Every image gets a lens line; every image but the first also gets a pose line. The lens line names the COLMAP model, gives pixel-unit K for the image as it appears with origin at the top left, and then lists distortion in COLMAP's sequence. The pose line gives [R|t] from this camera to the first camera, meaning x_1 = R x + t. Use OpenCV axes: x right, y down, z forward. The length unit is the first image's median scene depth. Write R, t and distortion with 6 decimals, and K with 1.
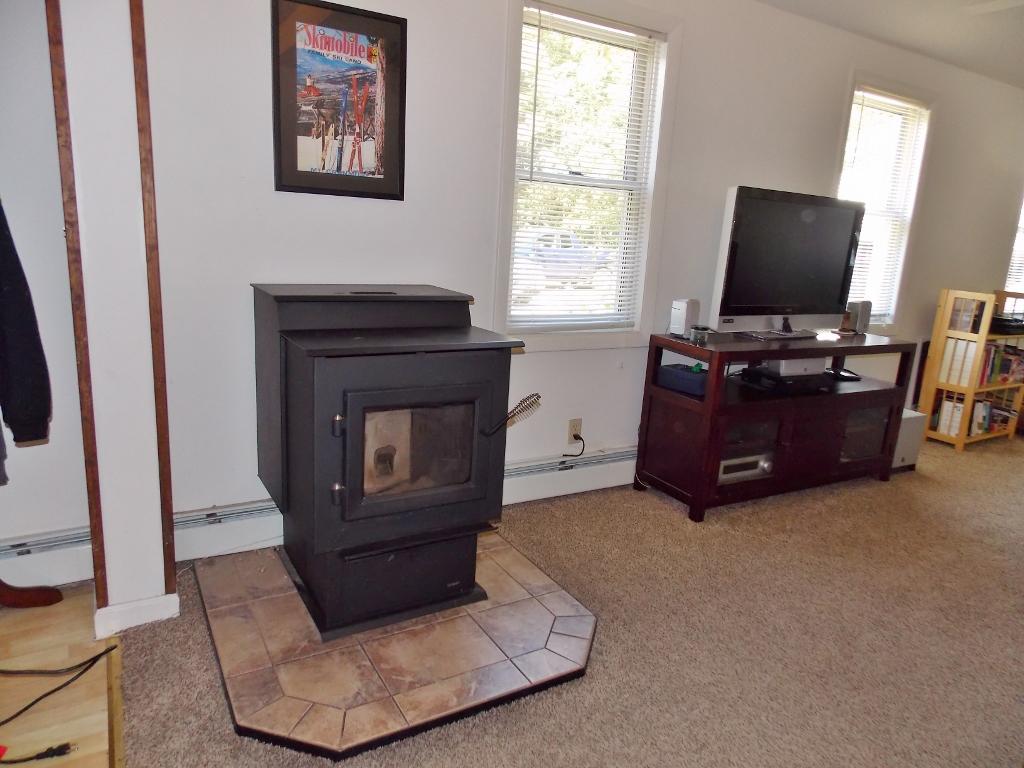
lens RADIAL K [[682.0, 0, 512.0], [0, 682.0, 384.0], [0, 0, 1]] dist [-0.003975, -0.001984]
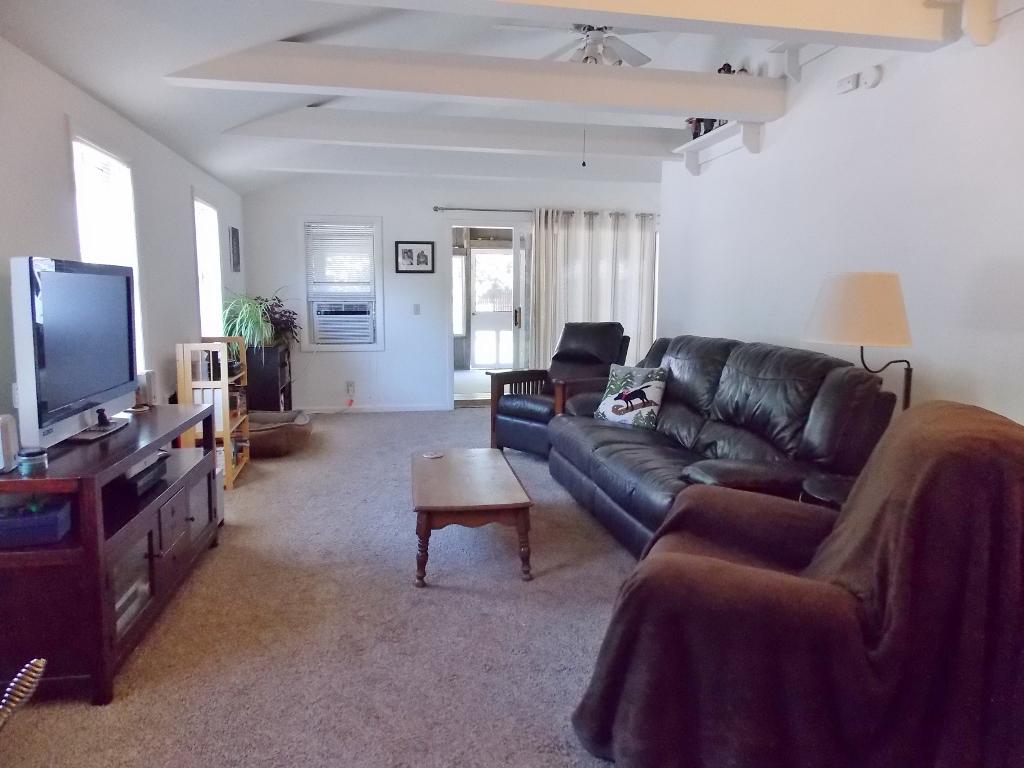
lens RADIAL K [[675.9, 0, 506.6], [0, 675.9, 377.7], [0, 0, 1]] dist [0.007420, 0.002488]
pose [[0.345988, -0.176287, 0.921529, -0.186936], [0.222541, 0.969581, 0.101926, -0.112969], [-0.911465, 0.169812, 0.374694, 0.241632]]
